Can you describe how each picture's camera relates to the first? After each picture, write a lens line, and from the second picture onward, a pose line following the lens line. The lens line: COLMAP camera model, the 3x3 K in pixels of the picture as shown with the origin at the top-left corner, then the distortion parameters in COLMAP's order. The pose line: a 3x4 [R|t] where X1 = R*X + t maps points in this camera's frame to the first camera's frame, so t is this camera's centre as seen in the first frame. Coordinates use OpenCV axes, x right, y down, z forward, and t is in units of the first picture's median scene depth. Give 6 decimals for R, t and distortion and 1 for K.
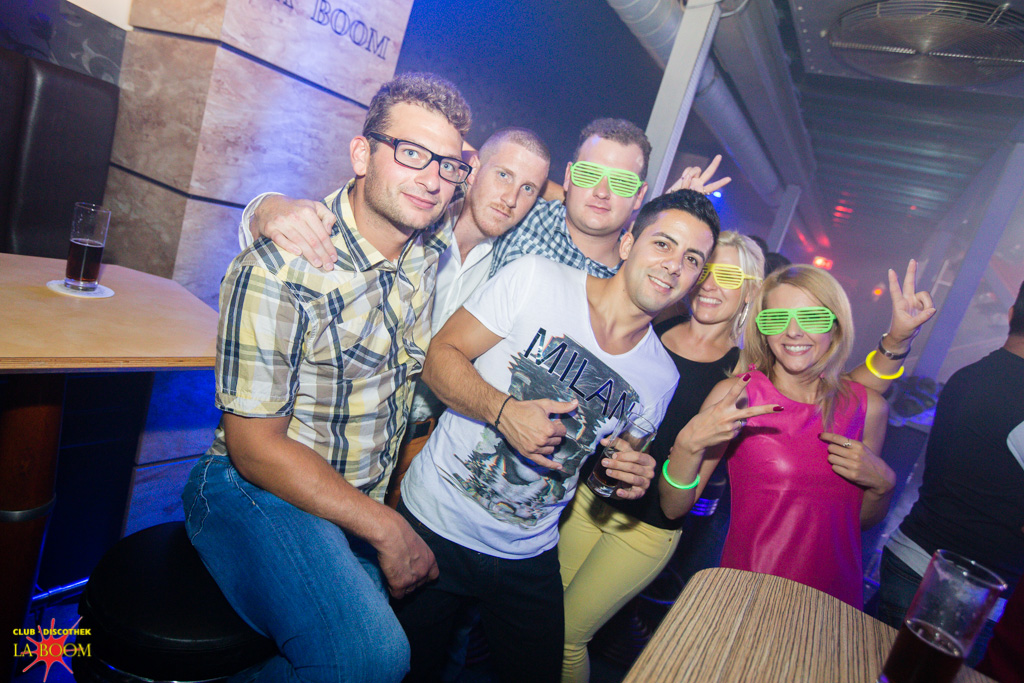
lens RADIAL K [[622.6, 0, 512.0], [0, 622.6, 341.5], [0, 0, 1]] dist [-0.000482, 0.003880]
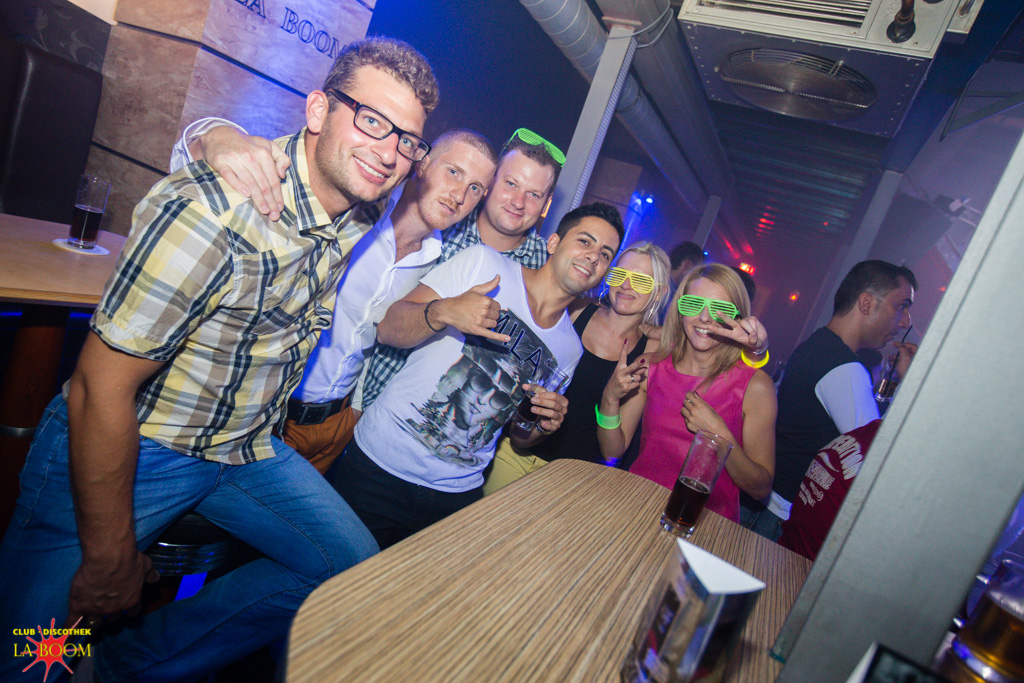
lens RADIAL K [[625.4, 0, 512.0], [0, 625.4, 341.5], [0, 0, 1]] dist [-0.001058, 0.000229]
pose [[0.996374, 0.034521, 0.077759, 0.032858], [-0.034488, 0.999404, -0.001761, 0.048826], [-0.077774, -0.000927, 0.996971, -0.183647]]
